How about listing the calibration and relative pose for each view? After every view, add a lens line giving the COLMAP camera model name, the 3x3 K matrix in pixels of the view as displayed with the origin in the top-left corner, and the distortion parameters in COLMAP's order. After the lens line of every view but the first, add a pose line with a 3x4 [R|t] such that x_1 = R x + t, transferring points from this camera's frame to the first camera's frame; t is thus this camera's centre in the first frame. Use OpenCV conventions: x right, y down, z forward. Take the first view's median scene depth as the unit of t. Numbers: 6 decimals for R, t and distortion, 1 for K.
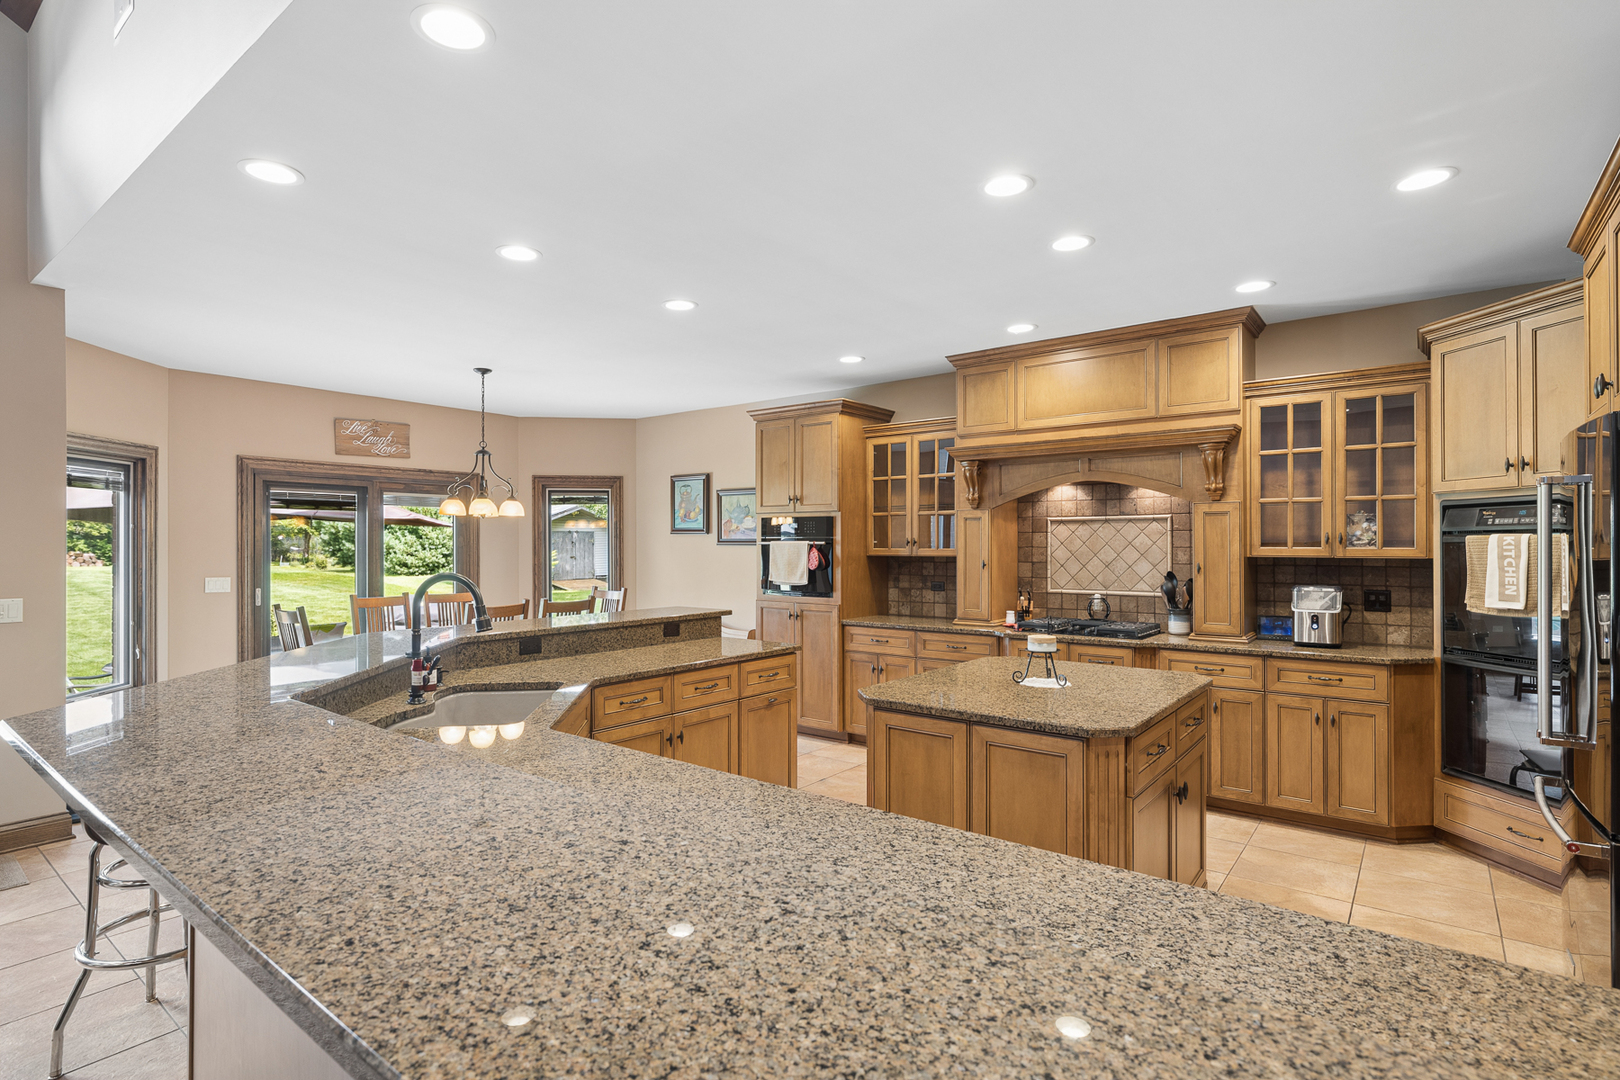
lens RADIAL K [[792.6, 0, 811.4], [0, 792.6, 541.9], [0, 0, 1]] dist [-0.001484, -0.000399]
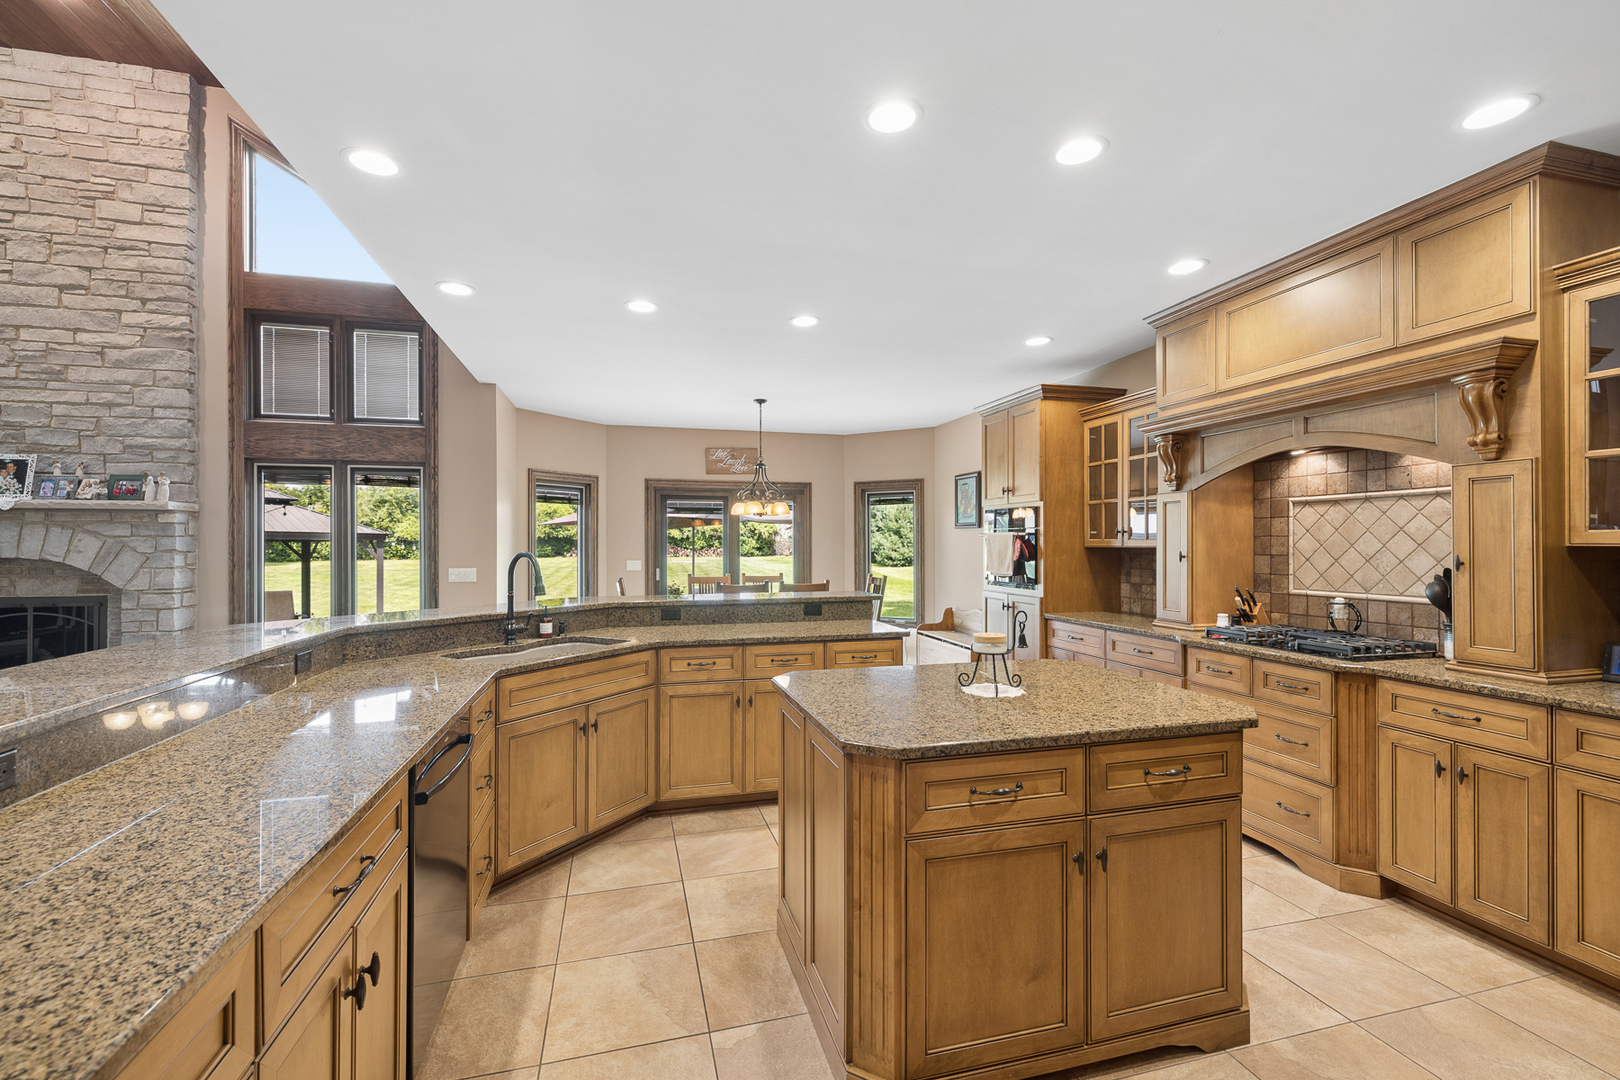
lens RADIAL K [[687.3, 0, 807.8], [0, 687.3, 540.2], [0, 0, 1]] dist [0.002935, -0.000652]
pose [[0.802553, -0.003237, -0.596572, 0.308657], [0.002049, 0.999994, -0.002670, 0.011219], [0.596578, 0.000920, 0.802555, 0.163072]]
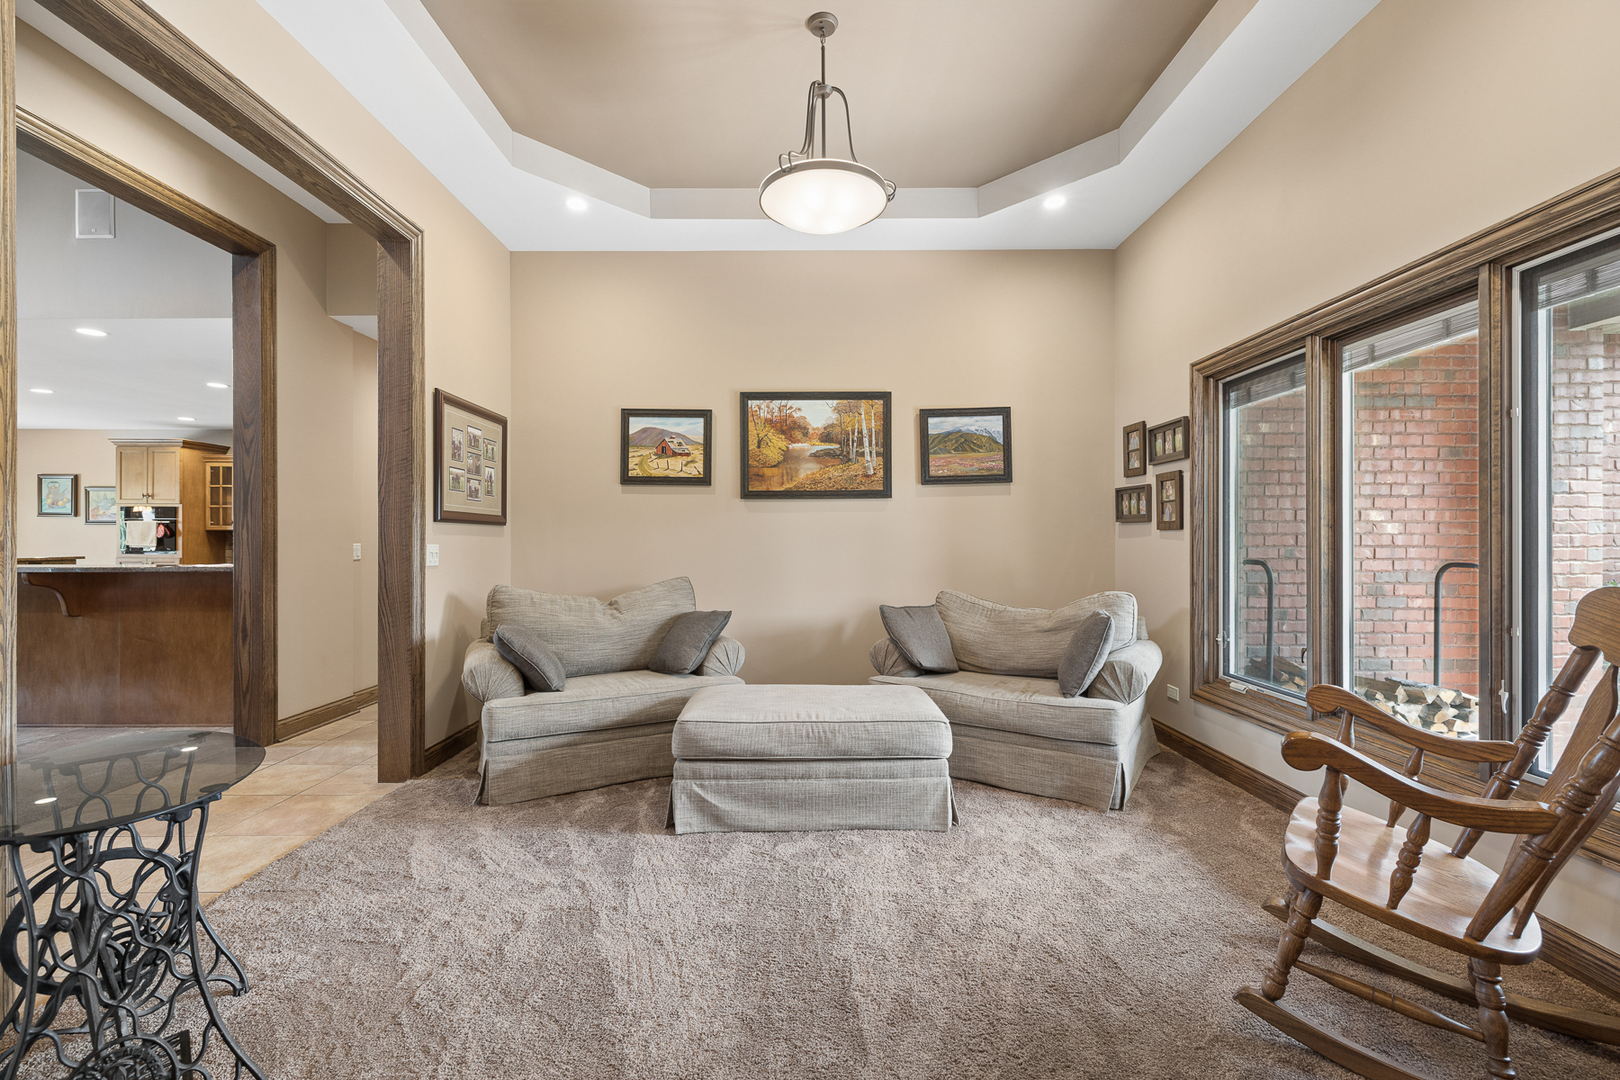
lens RADIAL K [[687.3, 0, 796.7], [0, 687.3, 541.0], [0, 0, 1]] dist [0.002935, -0.000652]
pose [[0.792353, 0.001421, 0.610062, 0.184689], [-0.002729, 0.999996, 0.001215, 0.037084], [-0.610057, -0.002628, 0.792353, -1.013543]]
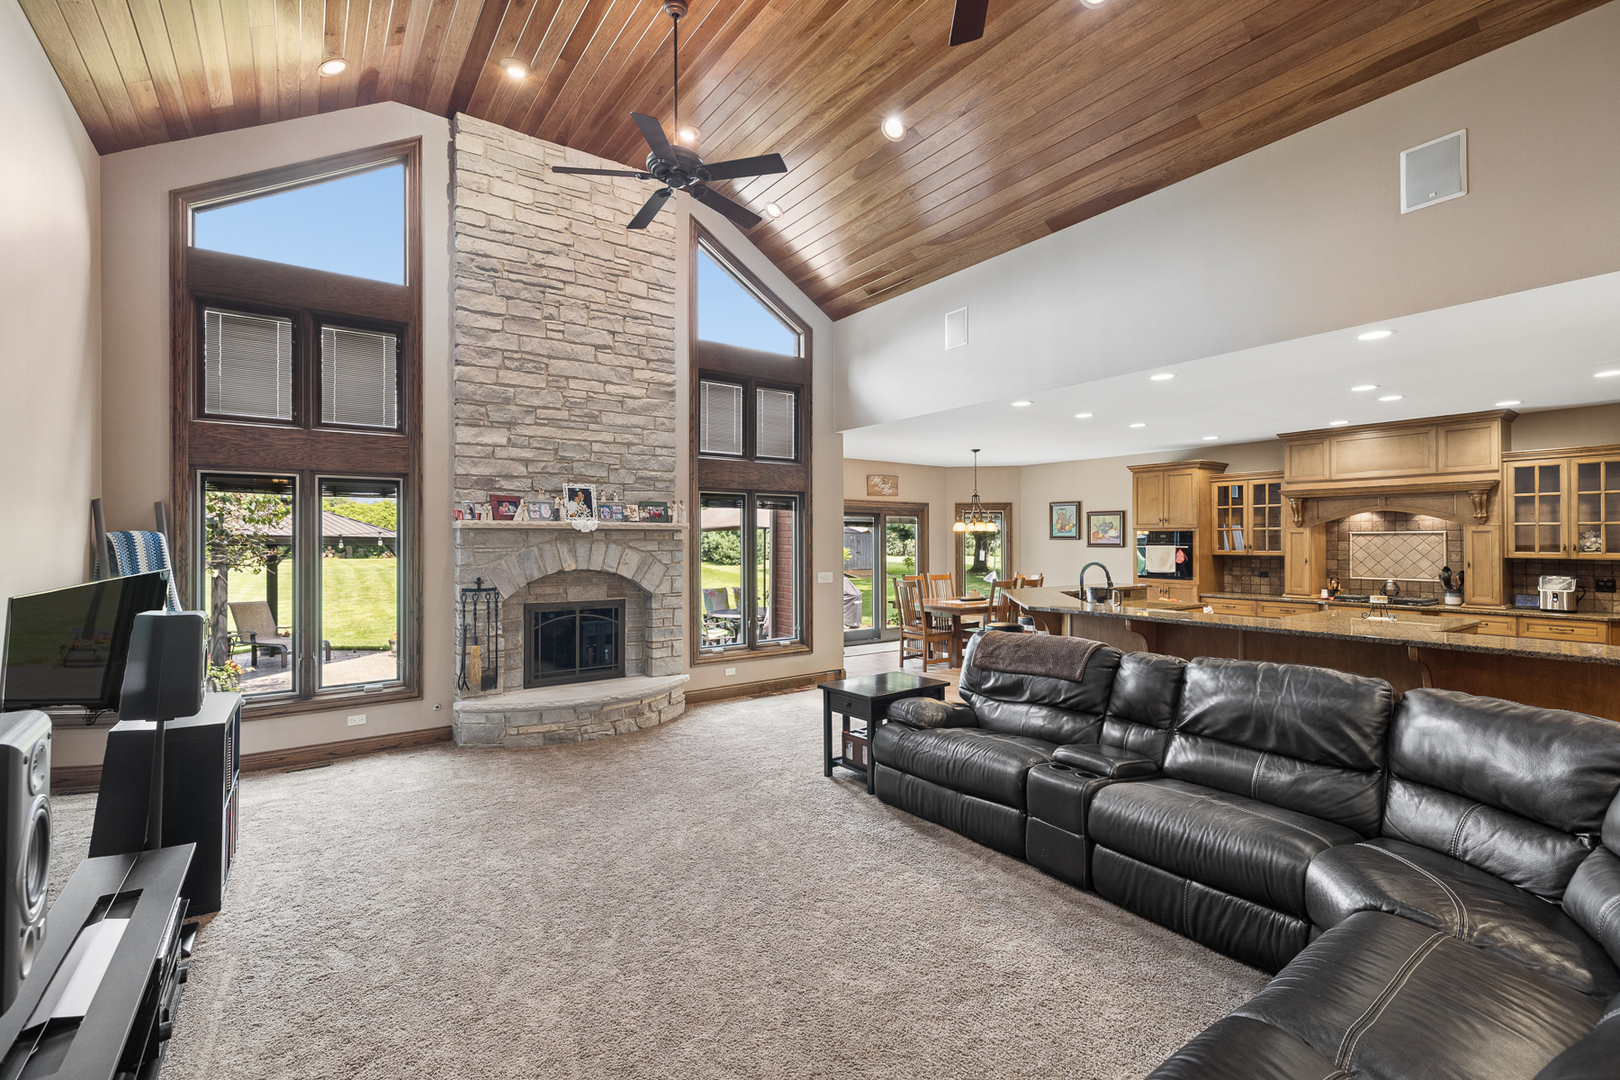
lens RADIAL K [[687.3, 0, 812.8], [0, 687.3, 535.0], [0, 0, 1]] dist [0.002935, -0.000652]
pose [[0.960808, -0.001525, -0.277209, -0.344376], [0.000090, 0.999987, -0.005191, -0.016677], [0.277213, 0.004963, 0.960796, -0.612853]]
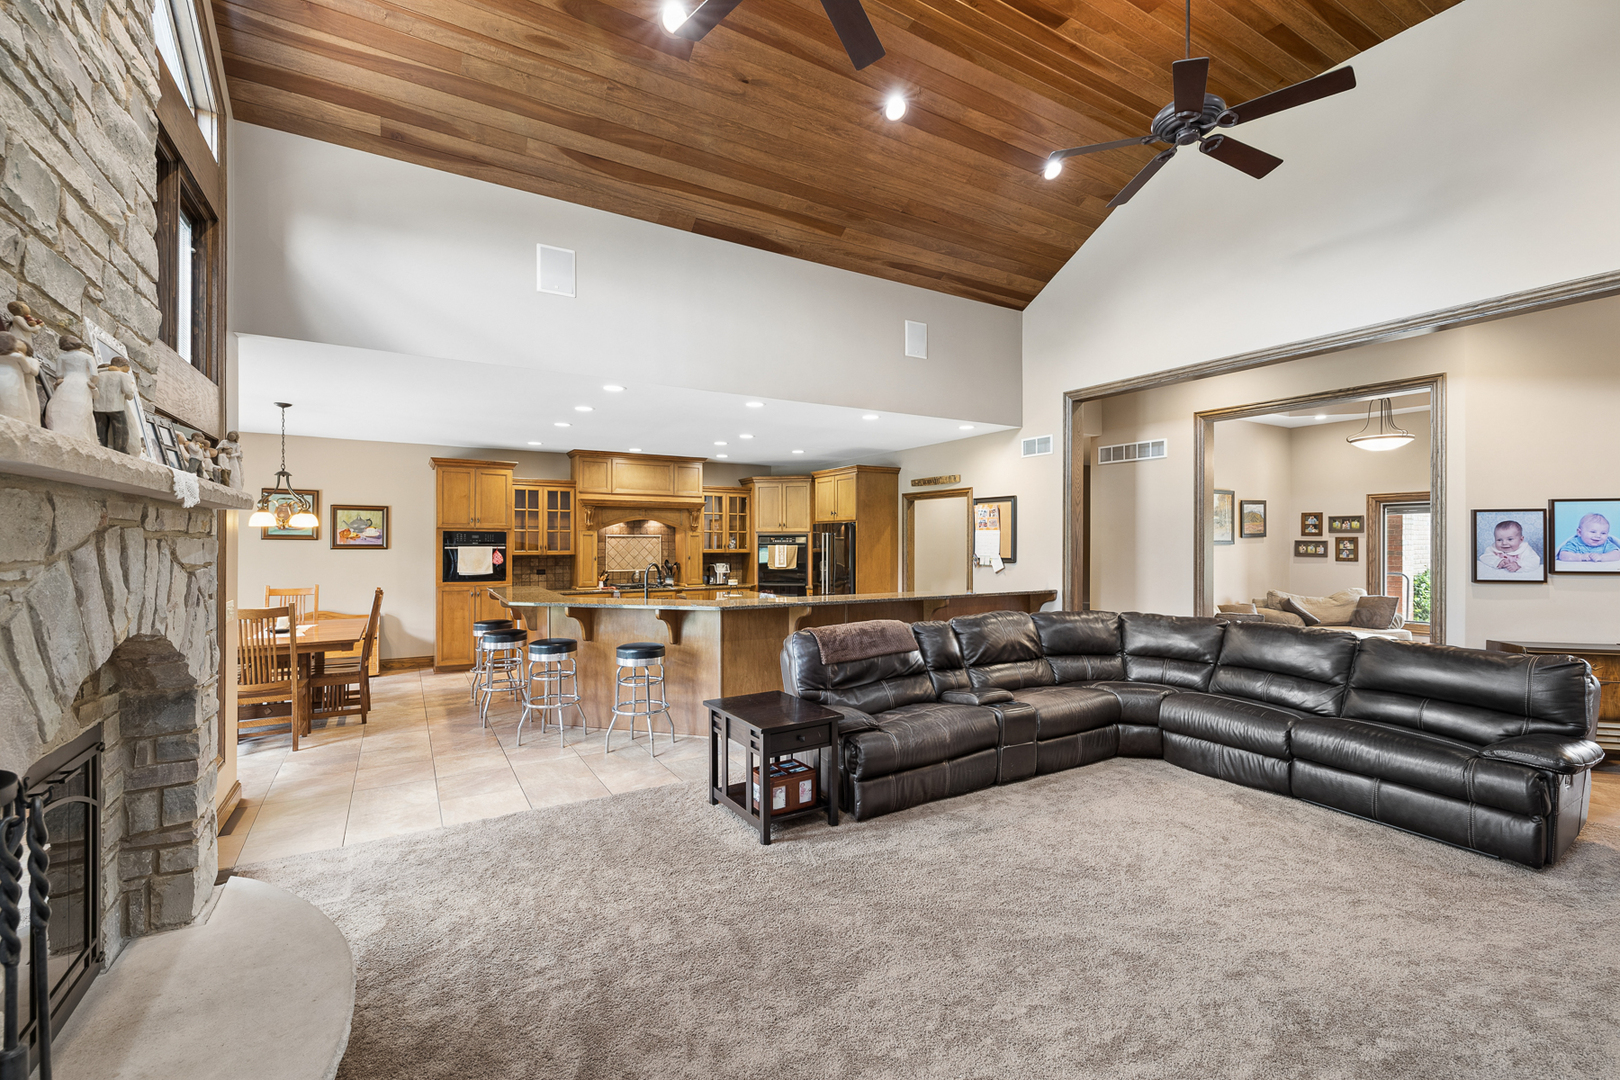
lens RADIAL K [[687.3, 0, 790.5], [0, 687.3, 540.4], [0, 0, 1]] dist [0.002935, -0.000652]
pose [[0.381497, 0.004402, 0.924359, -1.100783], [-0.004426, 0.999986, -0.002935, -0.012700], [-0.924359, -0.002972, 0.381511, -0.103613]]
